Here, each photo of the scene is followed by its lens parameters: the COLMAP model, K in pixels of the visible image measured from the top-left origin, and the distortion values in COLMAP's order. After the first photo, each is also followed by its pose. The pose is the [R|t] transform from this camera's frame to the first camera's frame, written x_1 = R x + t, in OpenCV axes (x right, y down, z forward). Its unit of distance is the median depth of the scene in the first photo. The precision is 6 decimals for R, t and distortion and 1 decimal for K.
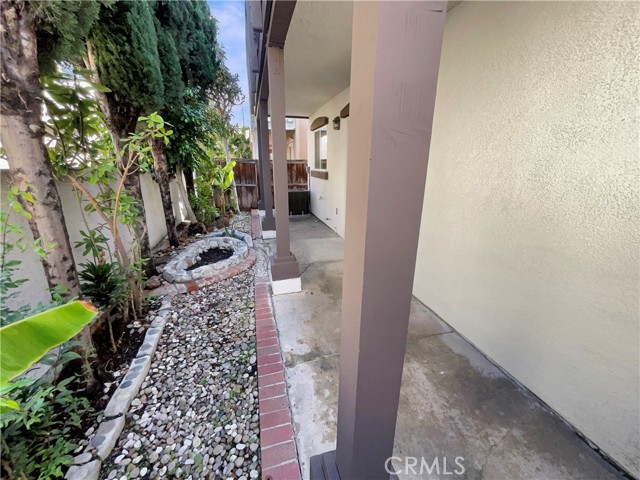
lens RADIAL K [[259.8, 0, 319.8], [0, 259.8, 240.6], [0, 0, 1]] dist [-0.001229, -0.000680]
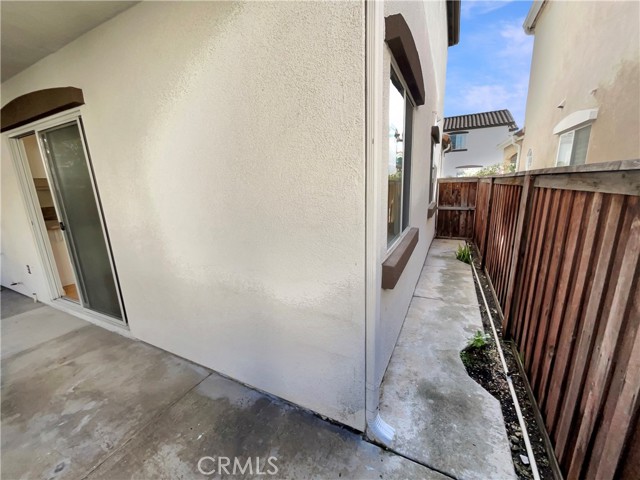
lens RADIAL K [[259.8, 0, 321.3], [0, 259.8, 241.7], [0, 0, 1]] dist [-0.001229, -0.000680]
pose [[0.653469, -0.190615, 0.732560, 0.234138], [0.252895, 0.967143, 0.026064, -0.030101], [-0.713458, 0.168228, 0.680204, 0.031828]]
